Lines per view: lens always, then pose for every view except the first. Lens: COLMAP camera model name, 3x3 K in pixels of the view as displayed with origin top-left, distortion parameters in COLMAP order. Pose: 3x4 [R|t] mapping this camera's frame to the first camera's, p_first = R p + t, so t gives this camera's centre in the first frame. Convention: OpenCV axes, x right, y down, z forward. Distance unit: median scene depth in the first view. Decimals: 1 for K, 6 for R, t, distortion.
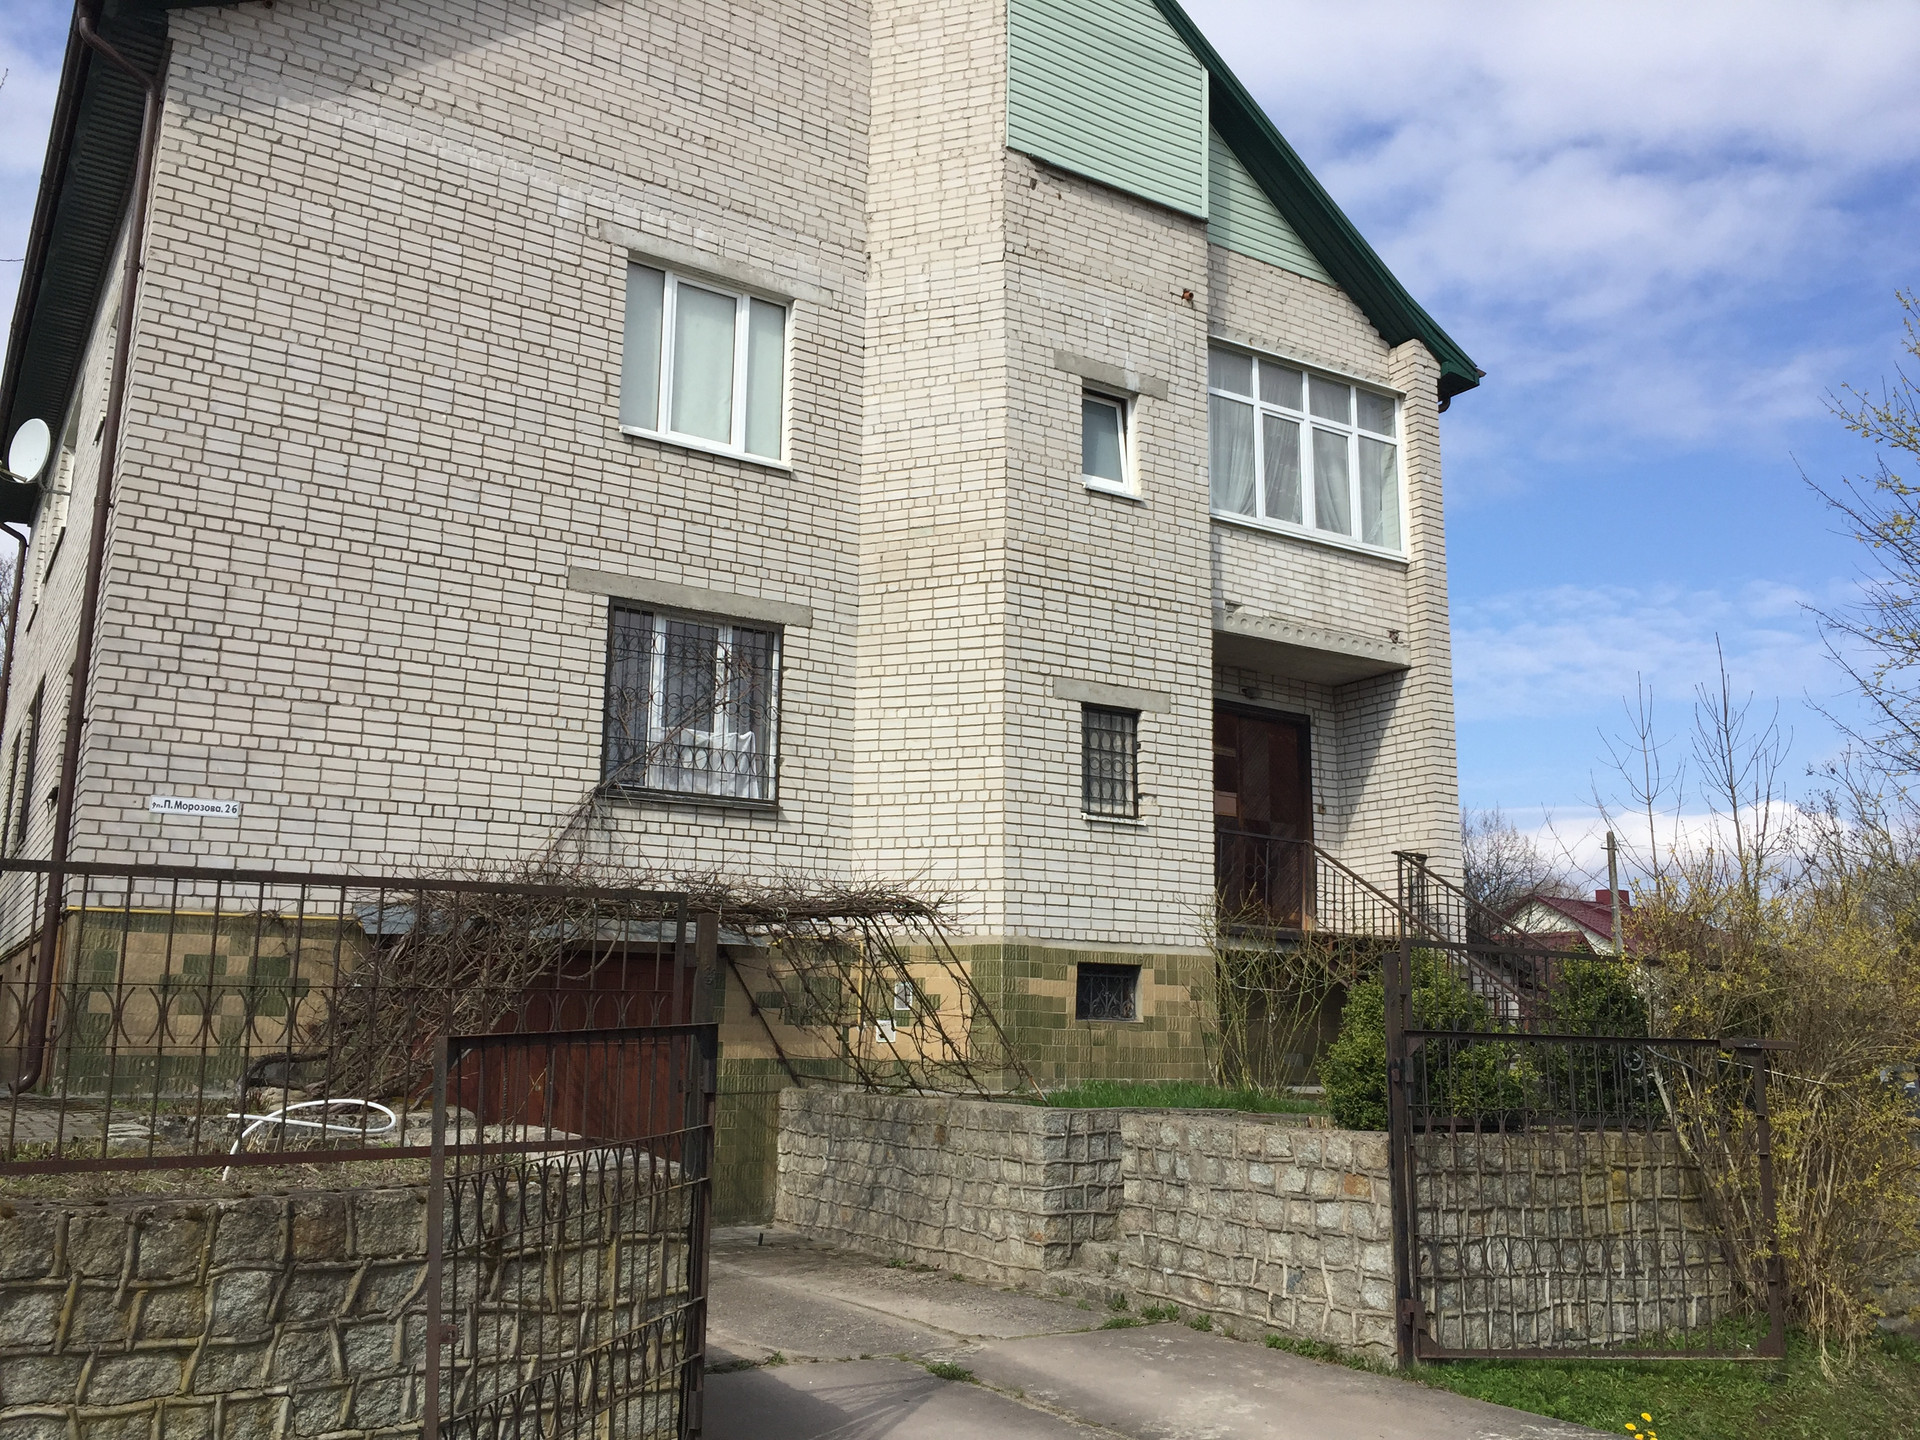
lens RADIAL K [[1624.0, 0, 969.2], [0, 1624.0, 712.6], [0, 0, 1]] dist [0.075678, -0.099656]
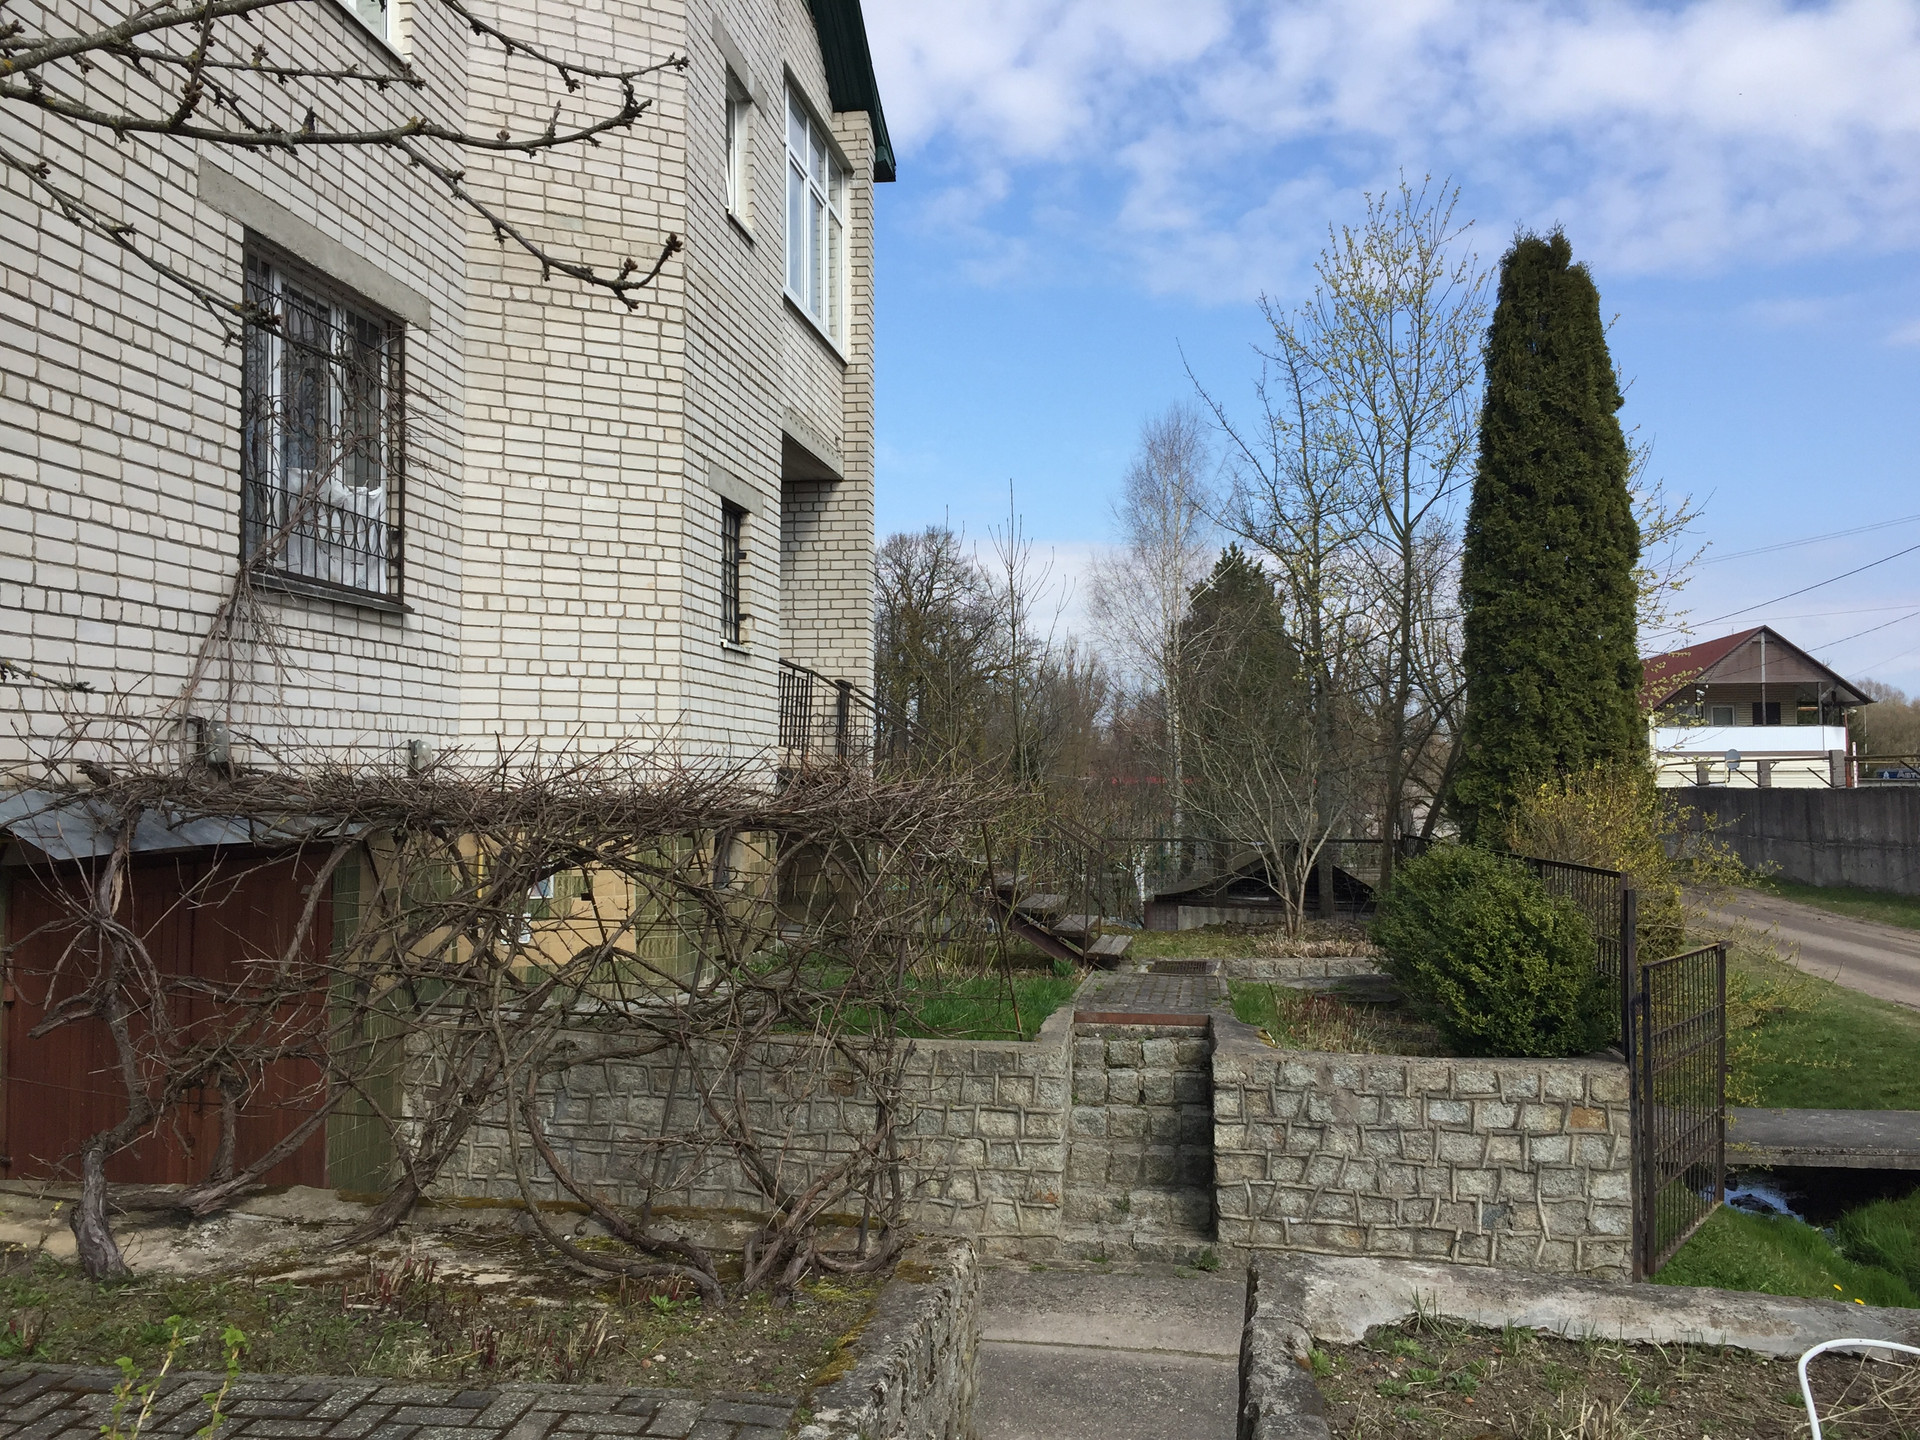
lens RADIAL K [[1624.0, 0, 969.2], [0, 1624.0, 712.6], [0, 0, 1]] dist [0.075678, -0.099656]
pose [[0.660873, 0.025060, 0.750079, -0.509023], [-0.148848, 0.983965, 0.098272, 0.001209], [-0.735589, -0.176593, 0.654006, 0.437161]]
